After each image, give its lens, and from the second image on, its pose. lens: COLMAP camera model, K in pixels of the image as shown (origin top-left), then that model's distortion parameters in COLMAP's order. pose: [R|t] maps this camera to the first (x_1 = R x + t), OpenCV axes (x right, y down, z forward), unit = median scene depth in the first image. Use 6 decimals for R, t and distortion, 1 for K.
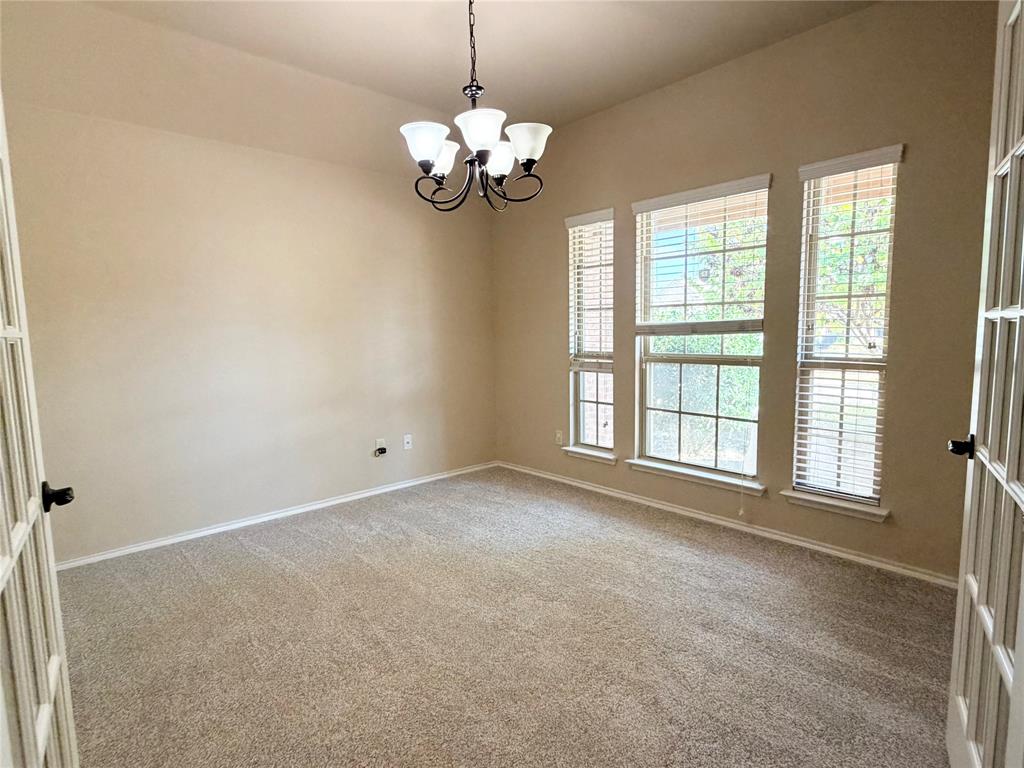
lens RADIAL K [[538.1, 0, 512.0], [0, 538.1, 384.0], [0, 0, 1]] dist [0.000227, 0.000003]
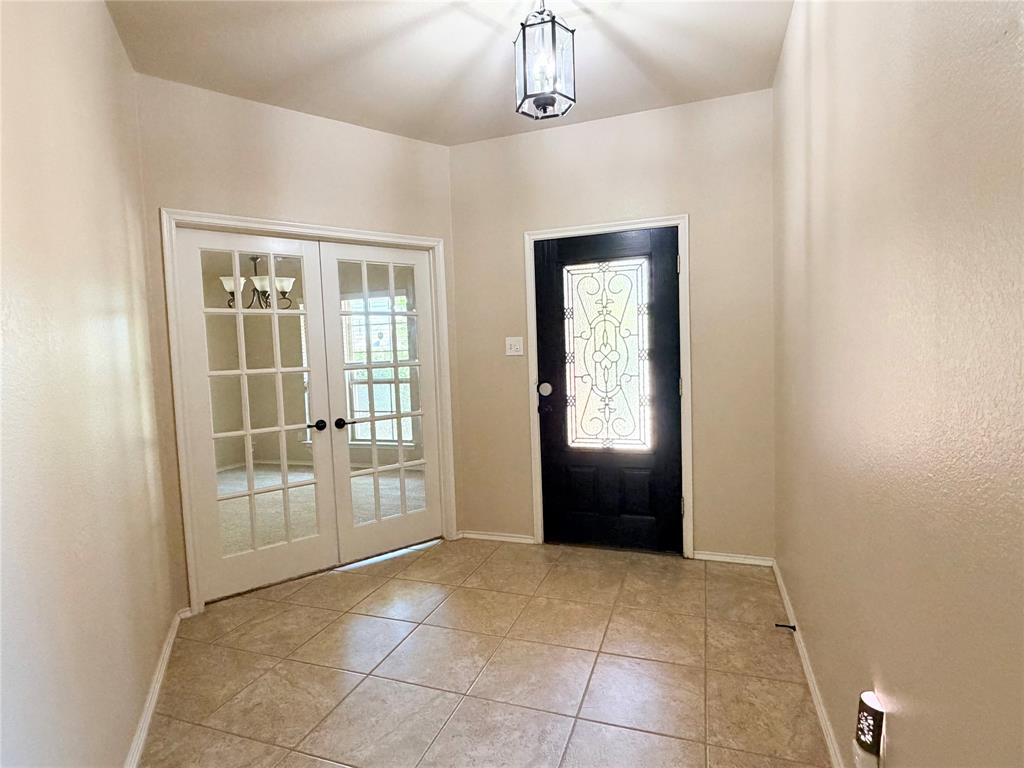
lens RADIAL K [[538.1, 0, 512.0], [0, 538.1, 384.0], [0, 0, 1]] dist [0.000227, 0.000003]
pose [[0.881300, -0.040149, 0.470849, -0.117244], [0.066511, 0.997005, -0.039475, 0.062764], [-0.467854, 0.066106, 0.881330, -0.794224]]
